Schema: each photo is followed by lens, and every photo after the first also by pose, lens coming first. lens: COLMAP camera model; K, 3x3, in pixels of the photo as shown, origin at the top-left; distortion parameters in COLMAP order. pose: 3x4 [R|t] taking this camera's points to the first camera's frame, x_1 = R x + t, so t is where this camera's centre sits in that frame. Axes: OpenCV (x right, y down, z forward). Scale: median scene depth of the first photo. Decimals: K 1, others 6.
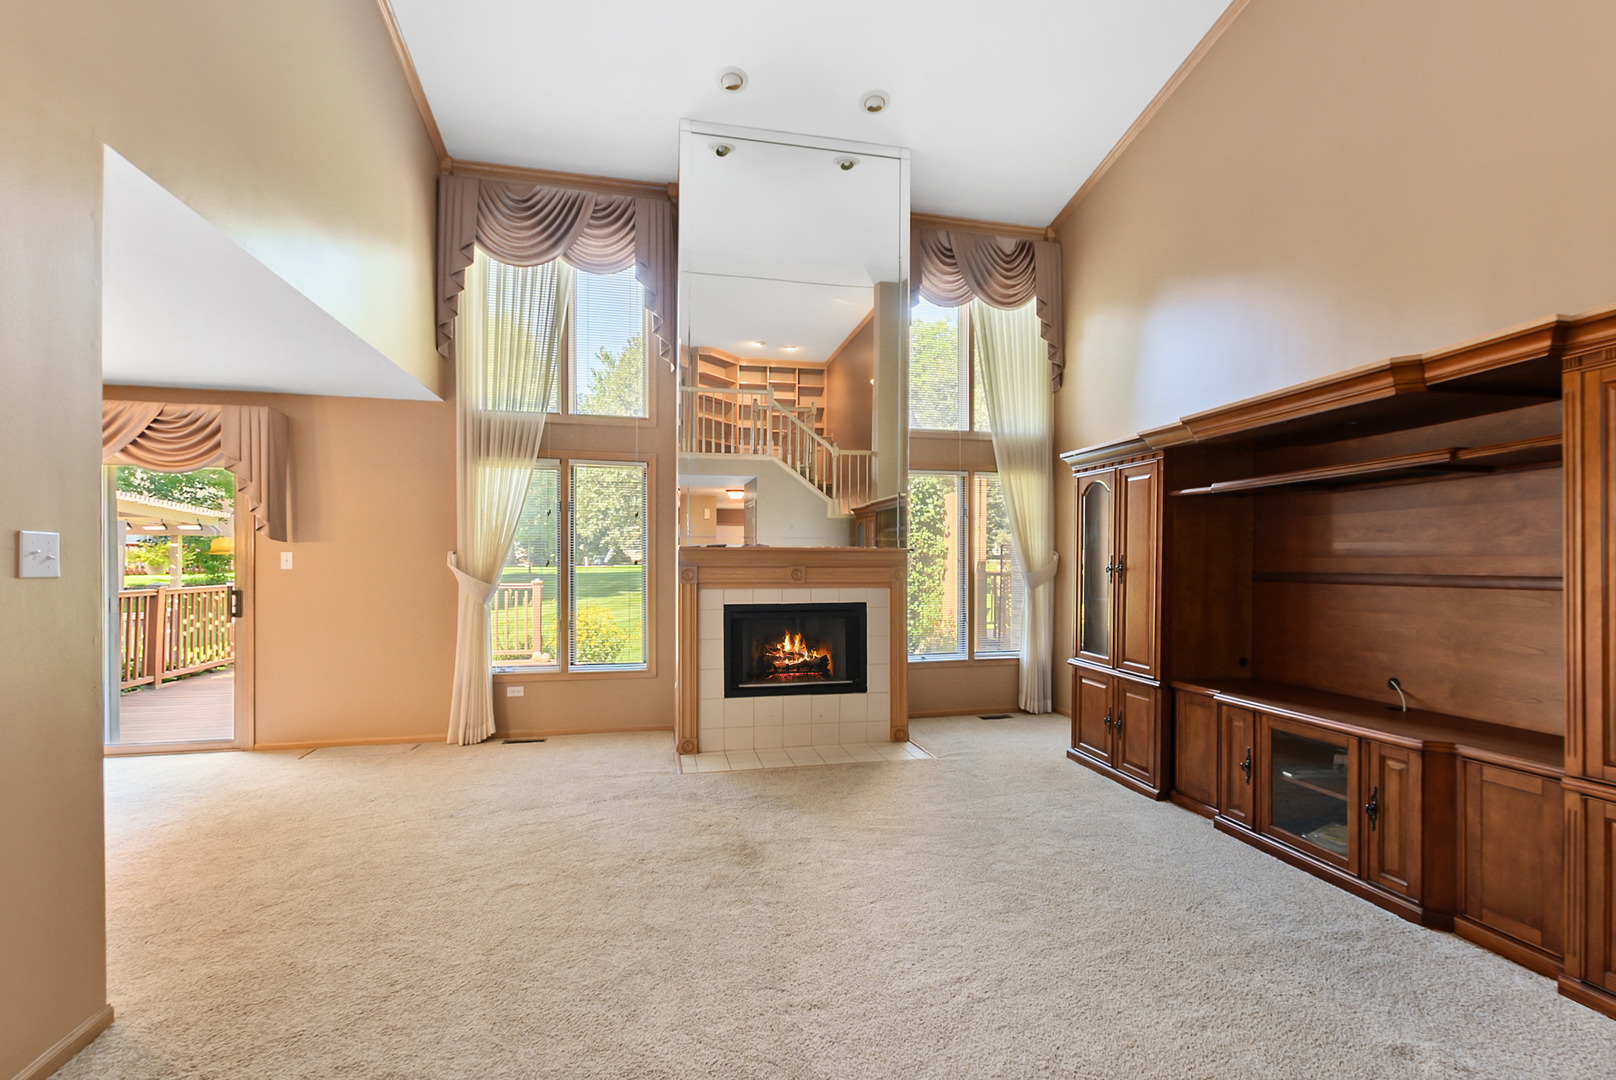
lens RADIAL K [[725.0, 0, 806.6], [0, 725.0, 551.4], [0, 0, 1]] dist [0.000129, -0.000159]
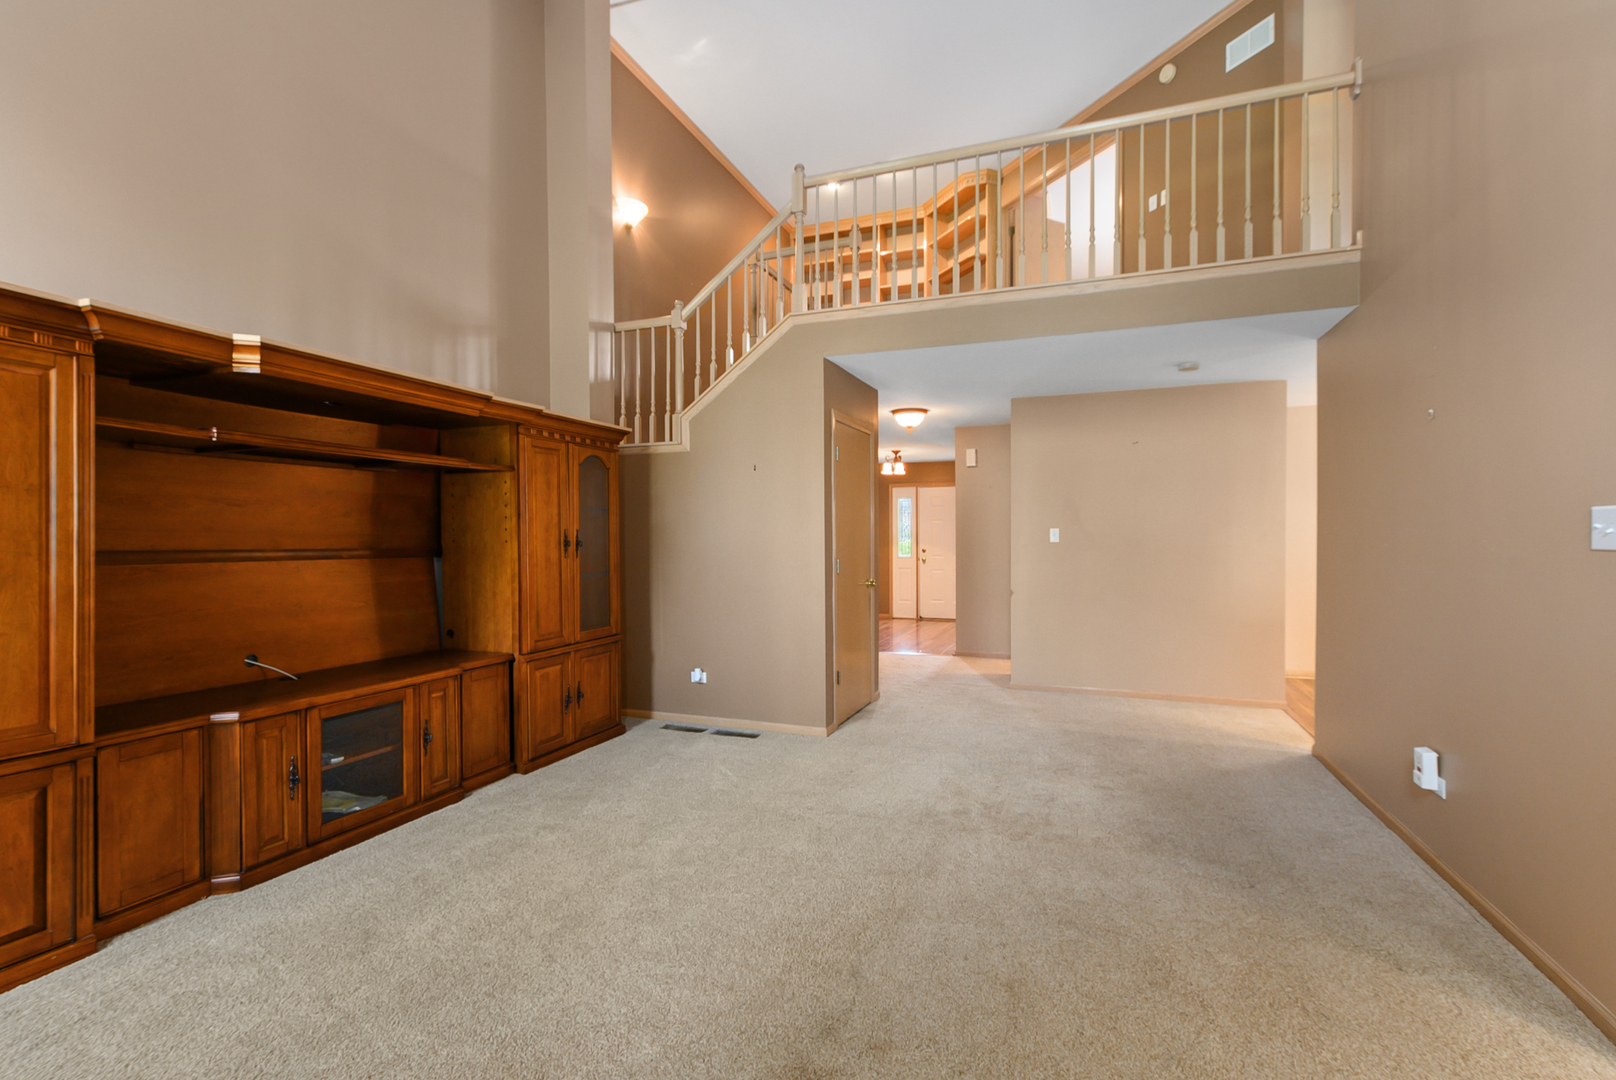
lens RADIAL K [[711.3, 0, 809.6], [0, 711.3, 546.7], [0, 0, 1]] dist [0.001337, 0.000112]
pose [[-0.830648, -0.001929, 0.556795, -0.365813], [-0.002901, 0.999995, -0.000864, 0.026499], [-0.556790, -0.002333, -0.830650, 1.405118]]
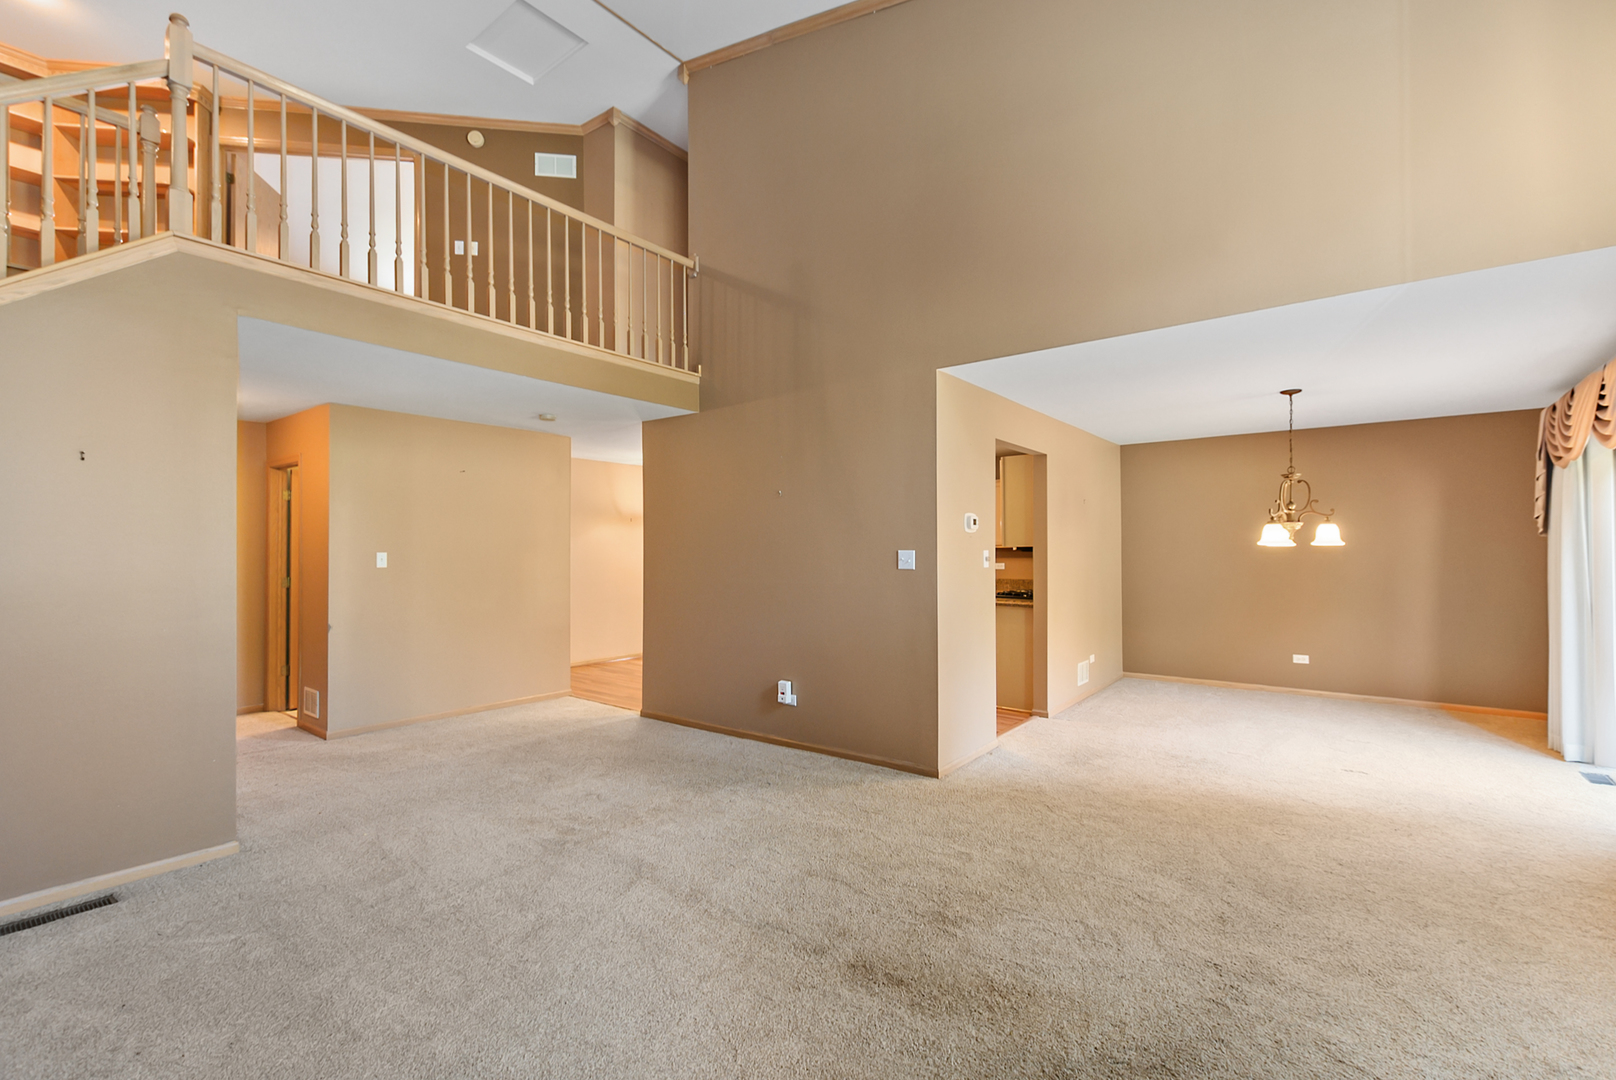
lens RADIAL K [[725.0, 0, 806.6], [0, 725.0, 551.4], [0, 0, 1]] dist [0.000129, -0.000159]
pose [[-0.765309, 0.005507, -0.643640, 0.427277], [0.014004, 0.999869, -0.008096, 0.002201], [0.643511, -0.015209, -0.765286, 1.502605]]
